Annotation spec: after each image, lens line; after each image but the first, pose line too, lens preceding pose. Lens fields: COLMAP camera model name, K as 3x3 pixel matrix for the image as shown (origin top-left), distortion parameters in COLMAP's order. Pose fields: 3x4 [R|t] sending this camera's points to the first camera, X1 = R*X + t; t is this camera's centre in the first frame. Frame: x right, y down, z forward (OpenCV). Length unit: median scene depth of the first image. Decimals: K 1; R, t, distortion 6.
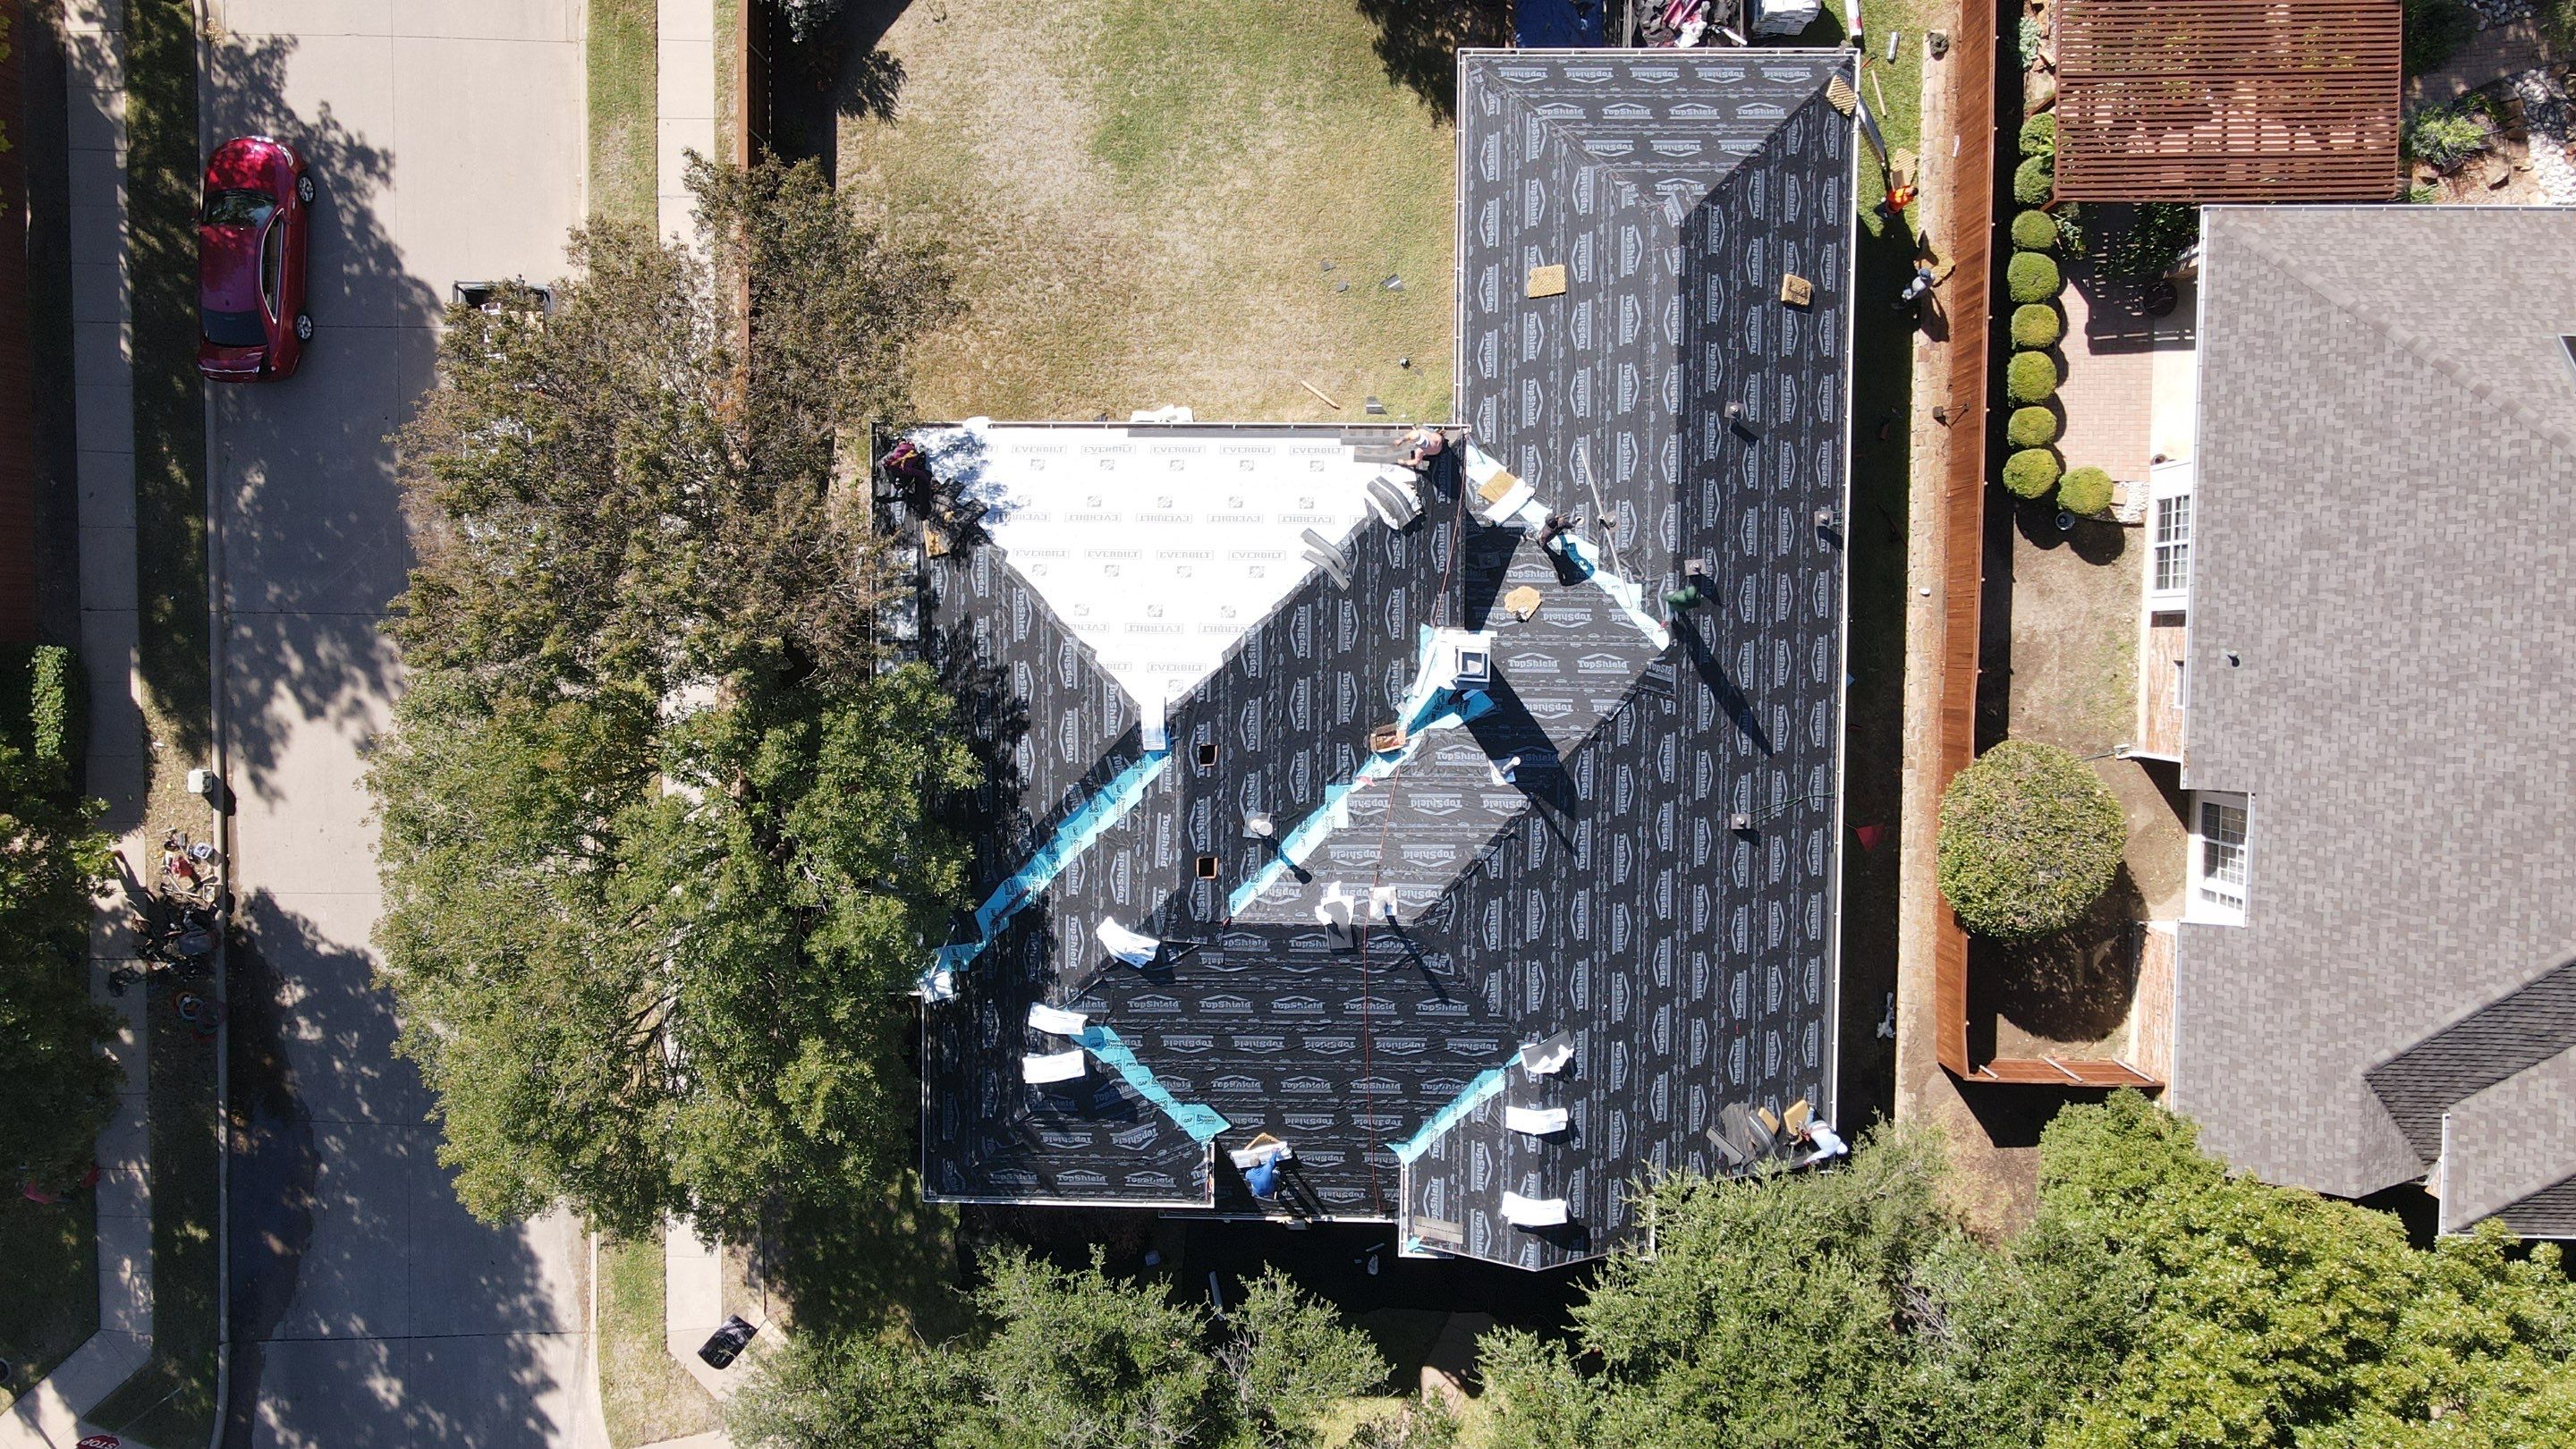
lens RADIAL K [[1863.3, 0, 1290.6], [0, 1863.3, 707.4], [0, 0, 1]] dist [0.035240, -0.044042]
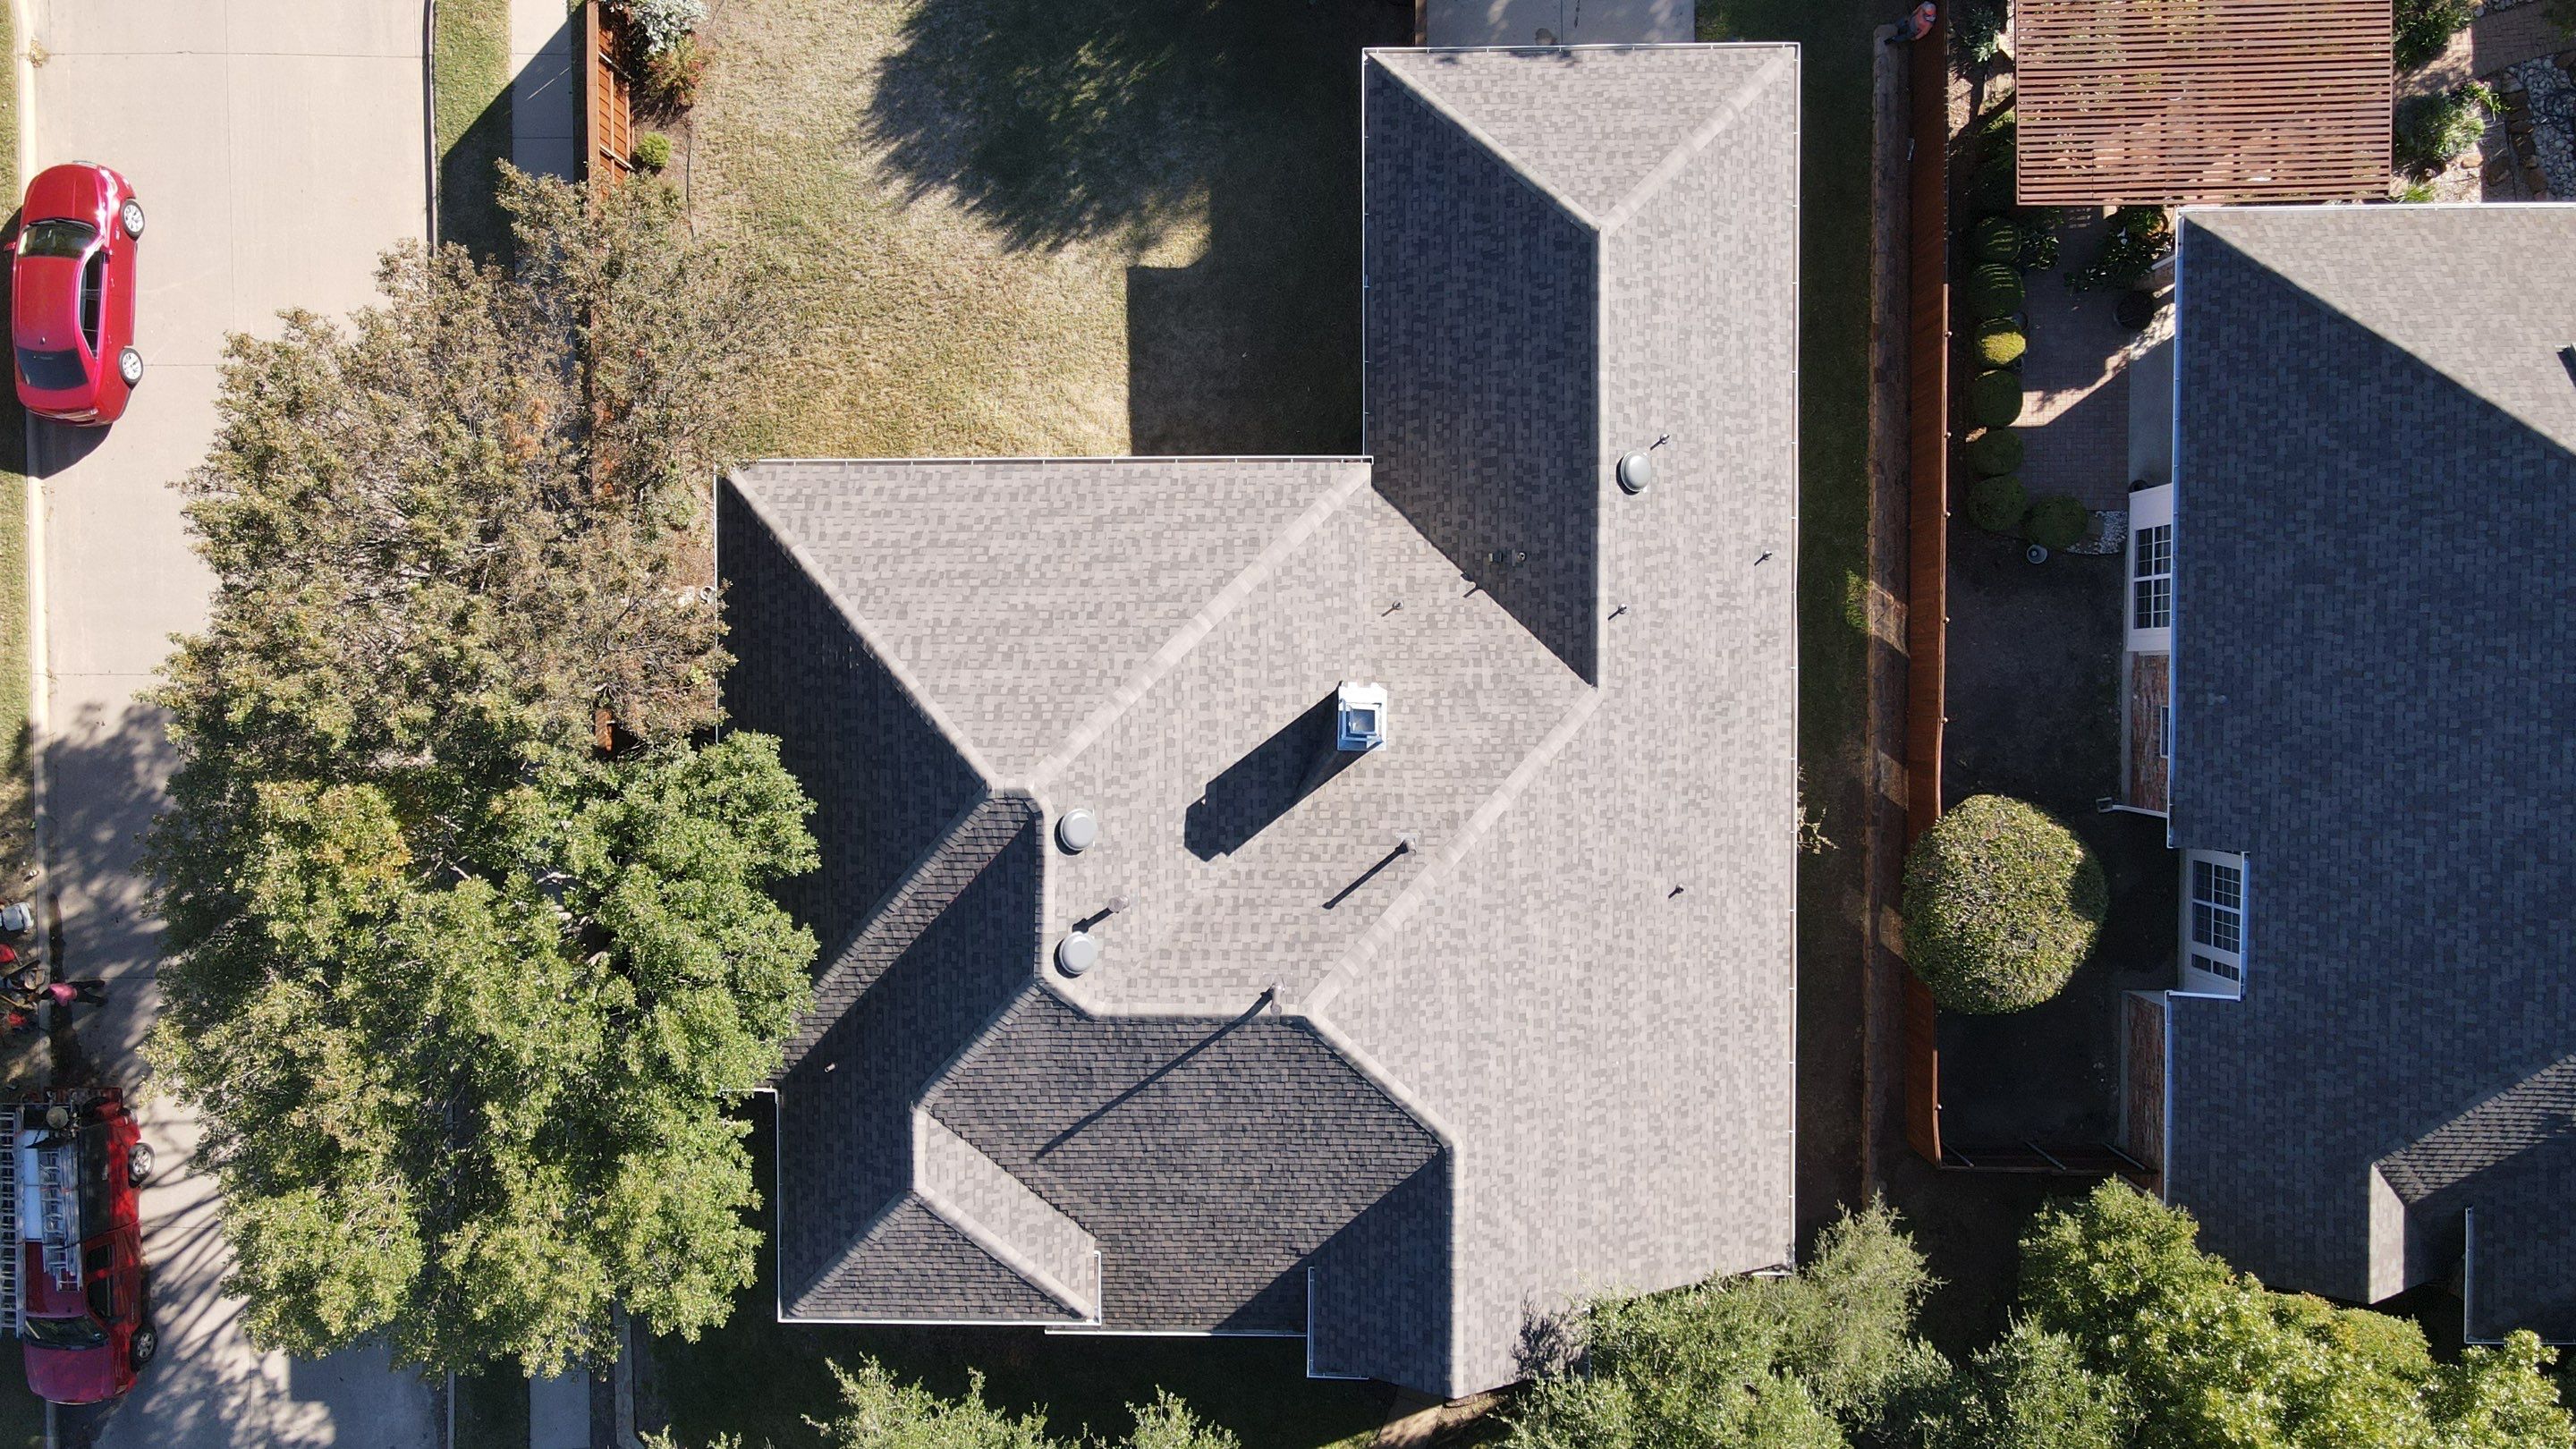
lens RADIAL K [[1863.3, 0, 1290.6], [0, 1863.3, 707.4], [0, 0, 1]] dist [0.035240, -0.044042]
pose [[0.999908, -0.011163, -0.007675, 0.061444], [0.011010, 0.999745, -0.019728, -0.011929], [0.007894, 0.019641, 0.999776, 0.092942]]
